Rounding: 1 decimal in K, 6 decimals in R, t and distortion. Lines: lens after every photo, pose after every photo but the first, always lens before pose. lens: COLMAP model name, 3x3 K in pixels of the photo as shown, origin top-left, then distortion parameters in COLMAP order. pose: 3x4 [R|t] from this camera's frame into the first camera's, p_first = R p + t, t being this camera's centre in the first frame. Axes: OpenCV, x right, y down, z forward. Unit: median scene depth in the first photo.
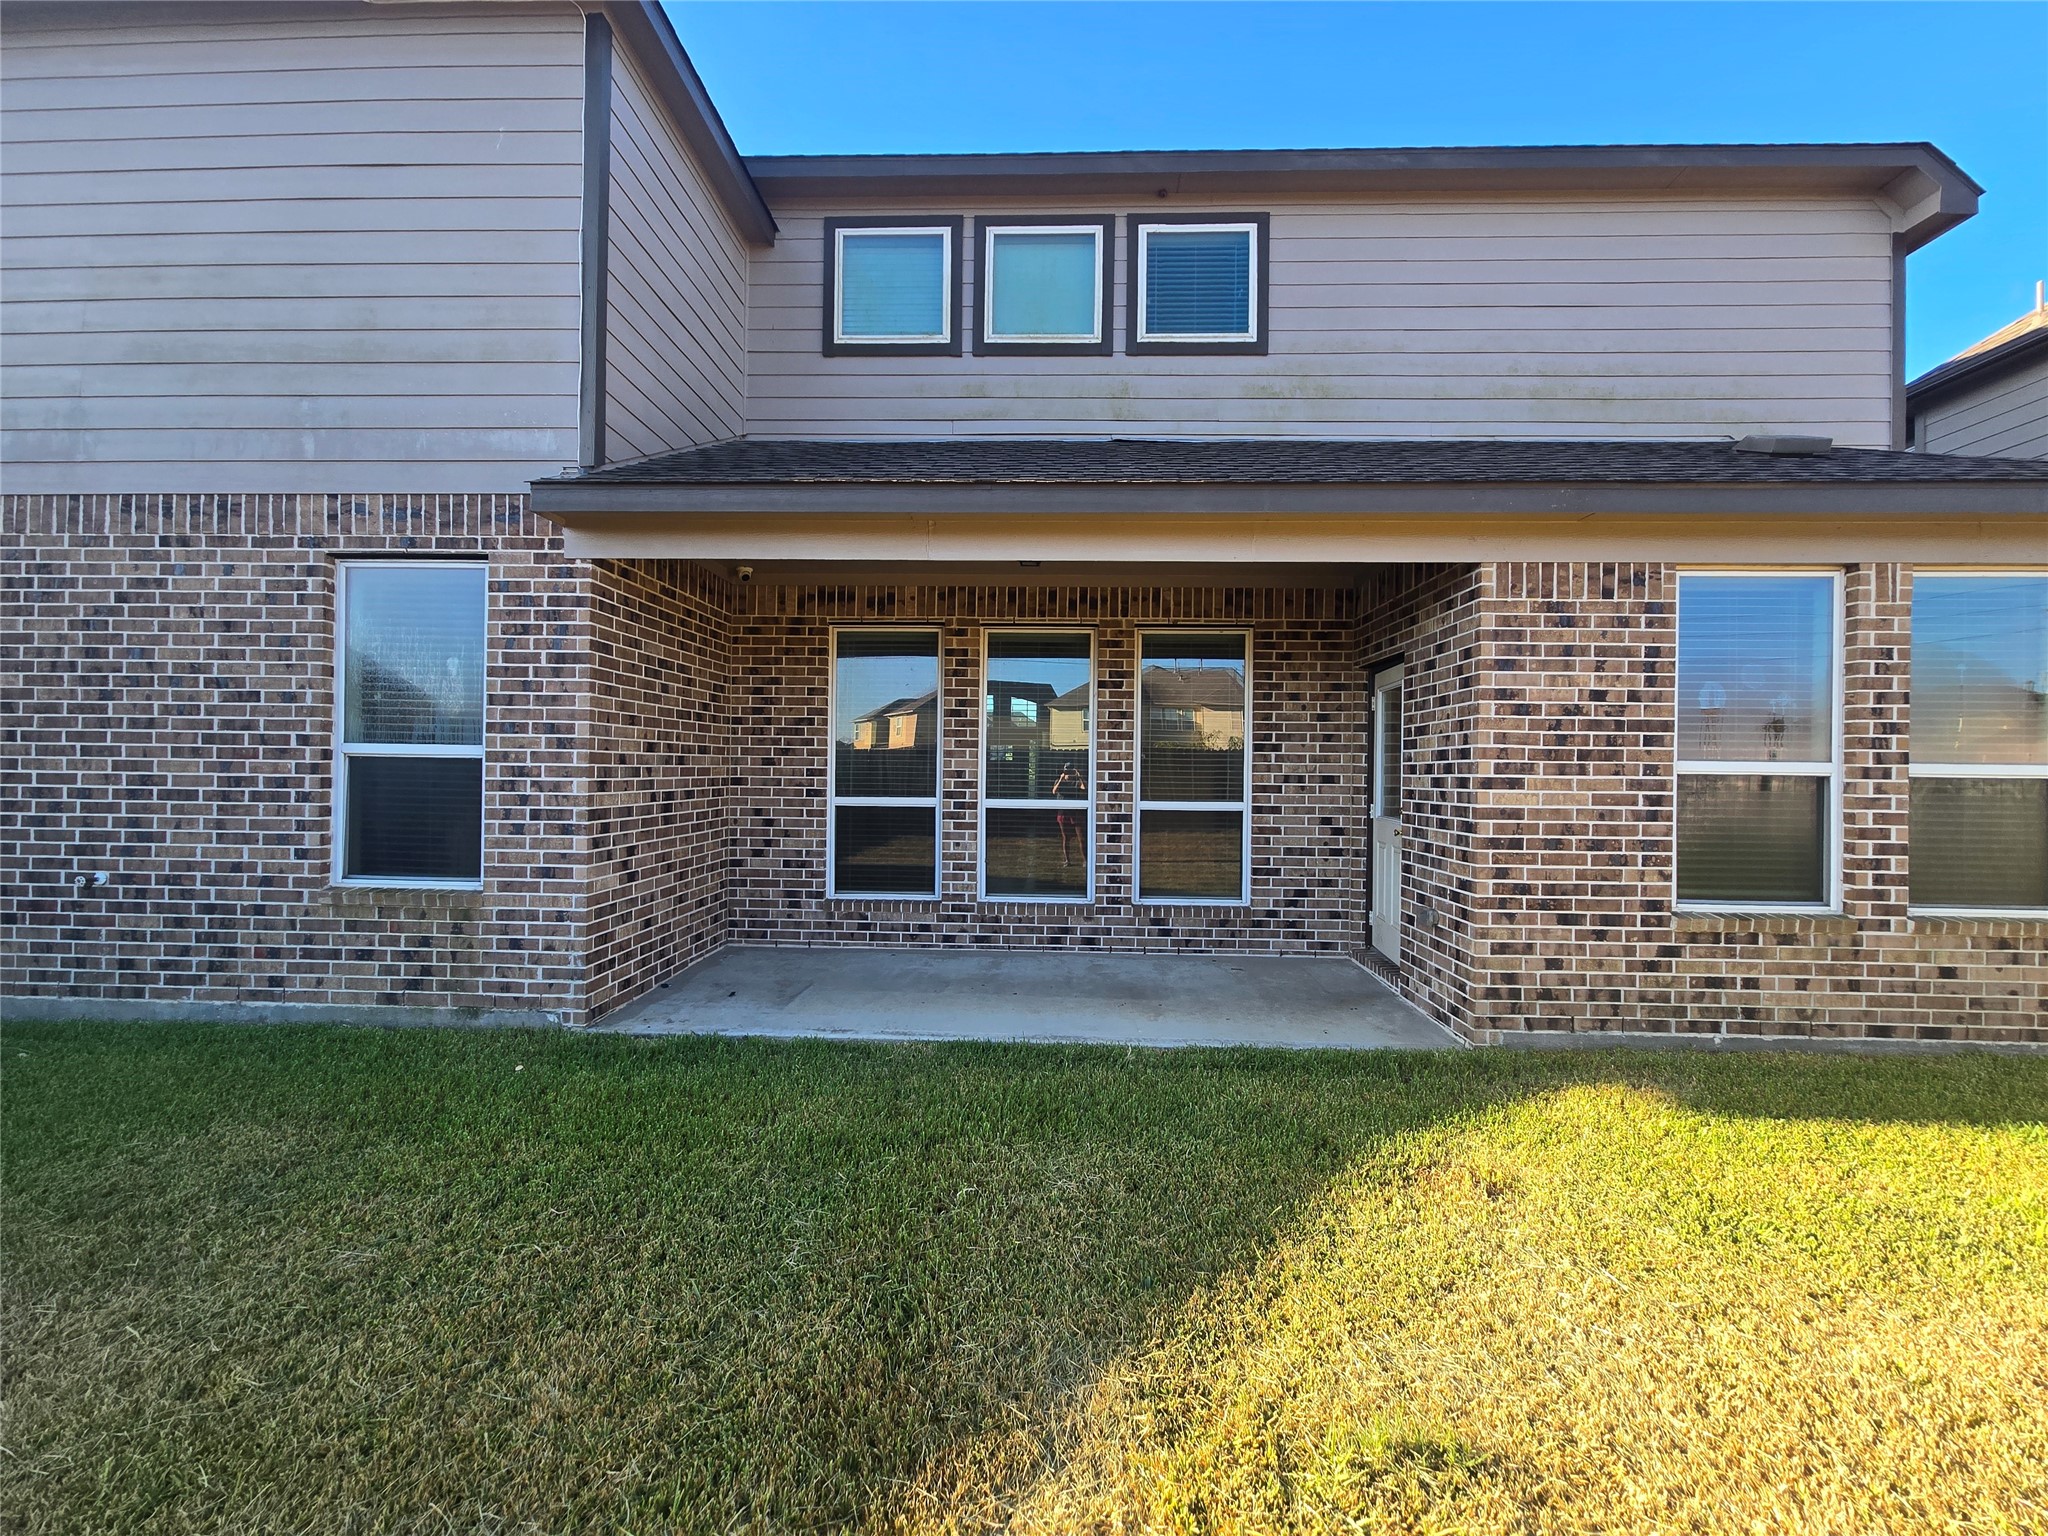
lens RADIAL K [[858.3, 0, 1033.7], [0, 858.3, 756.9], [0, 0, 1]] dist [-0.001167, 0.003079]
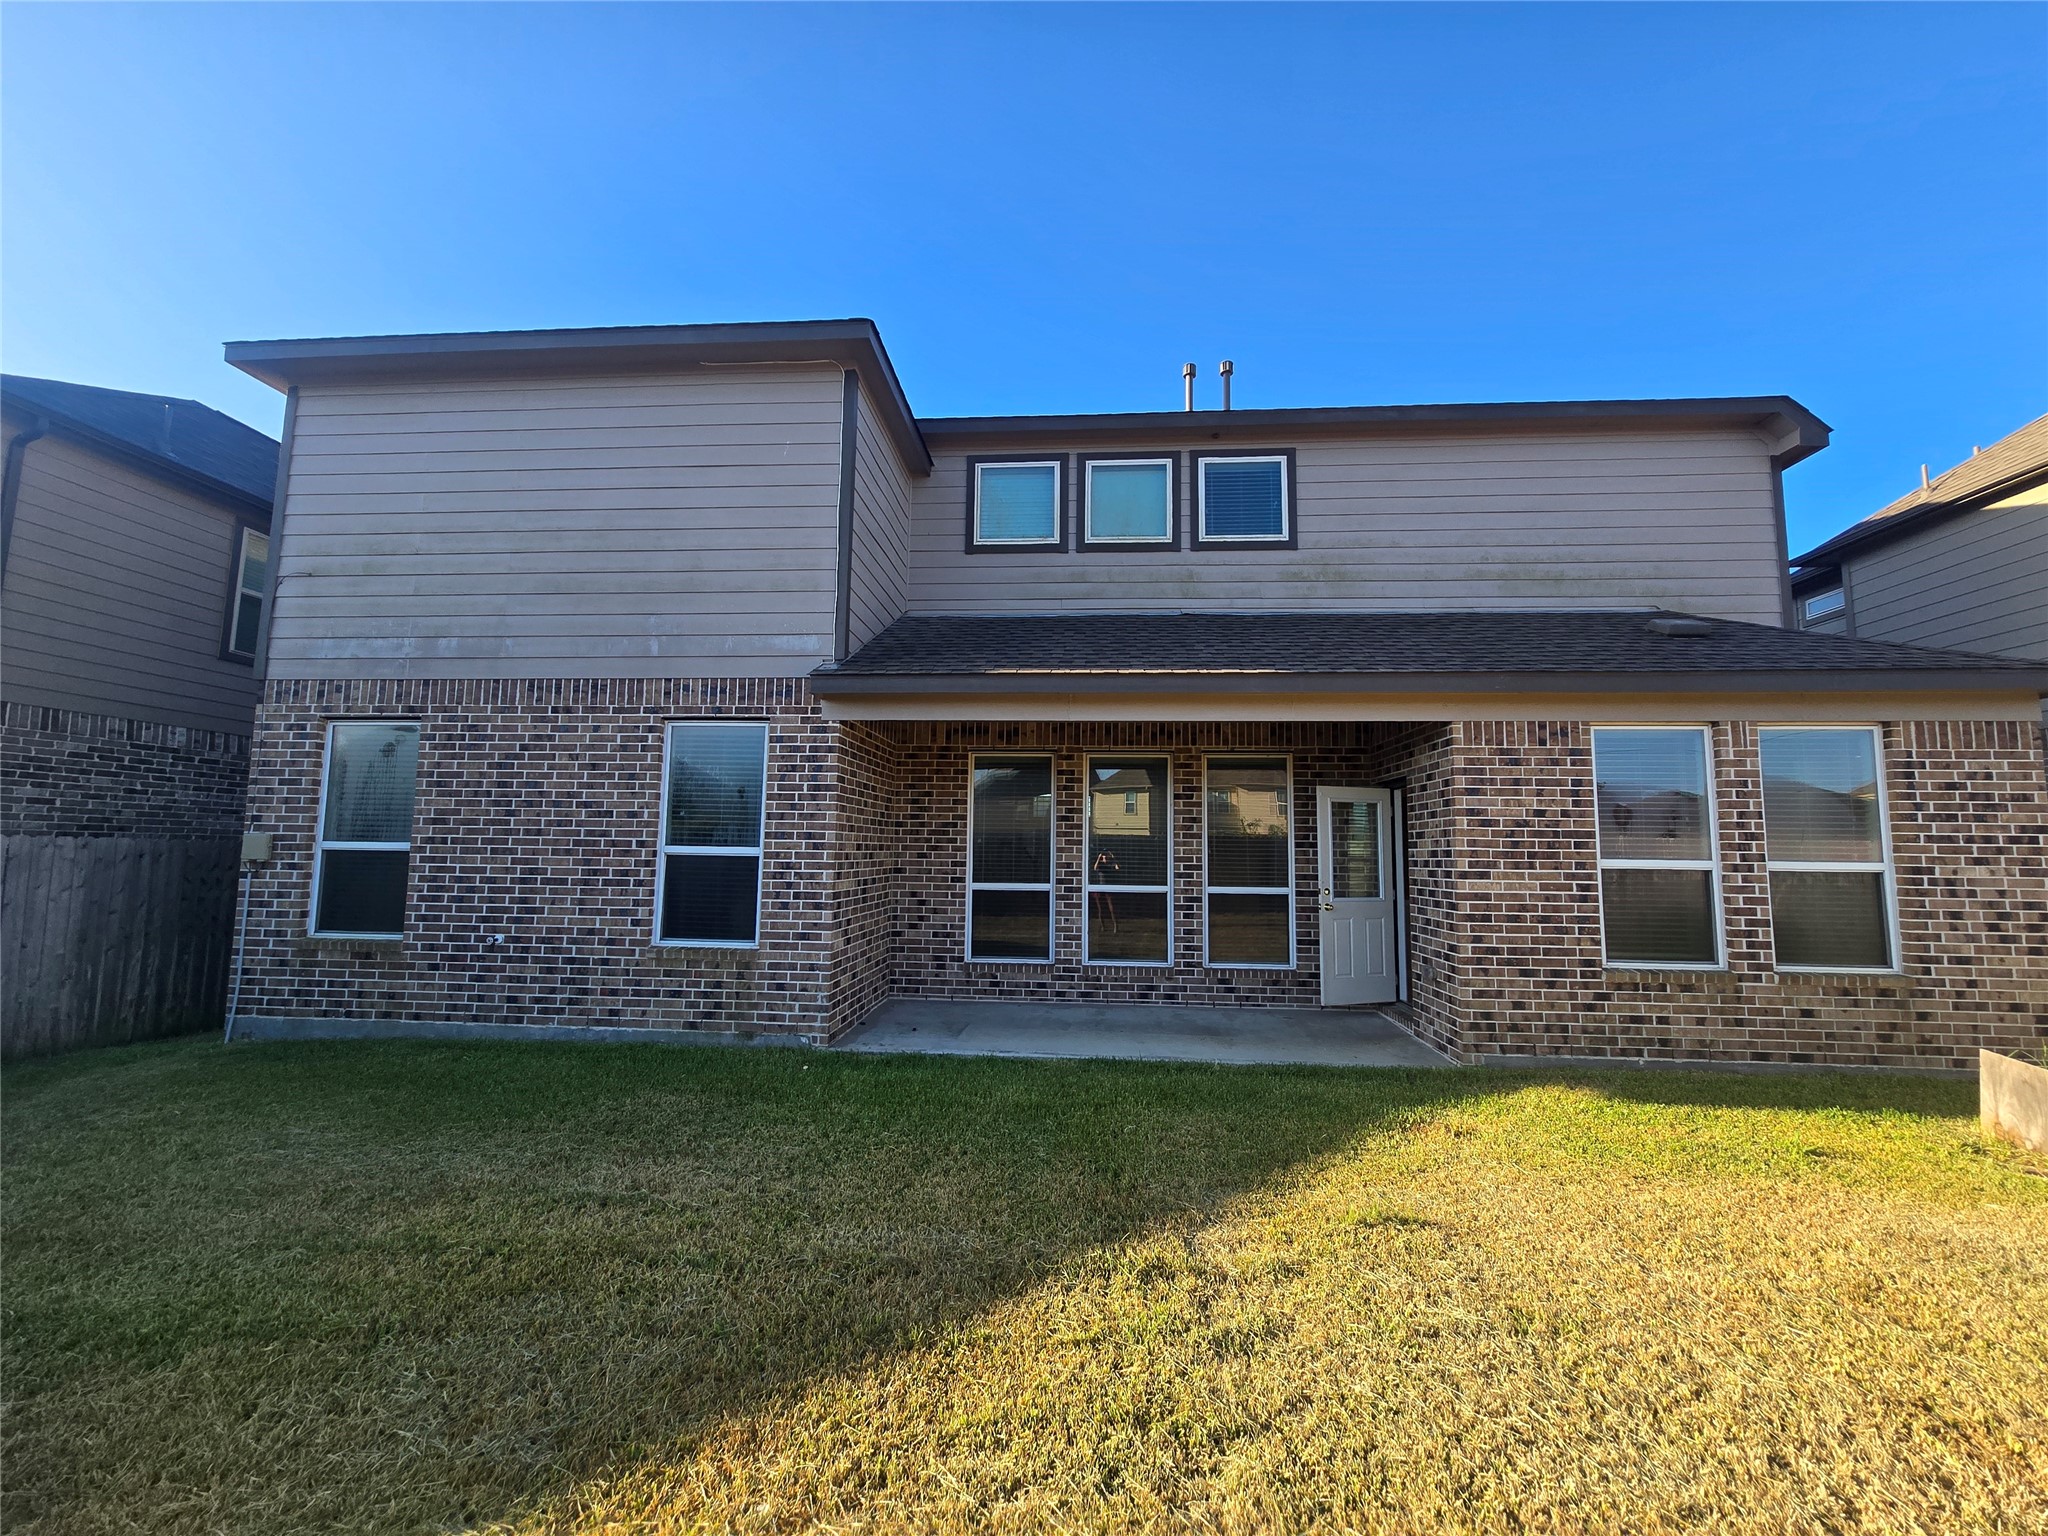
lens RADIAL K [[858.3, 0, 1033.7], [0, 858.3, 756.9], [0, 0, 1]] dist [-0.001167, 0.003079]
pose [[0.999250, -0.003780, -0.038529, -0.122684], [0.000088, 0.995441, -0.095380, -0.027281], [0.038713, 0.095305, 0.994695, -0.440694]]
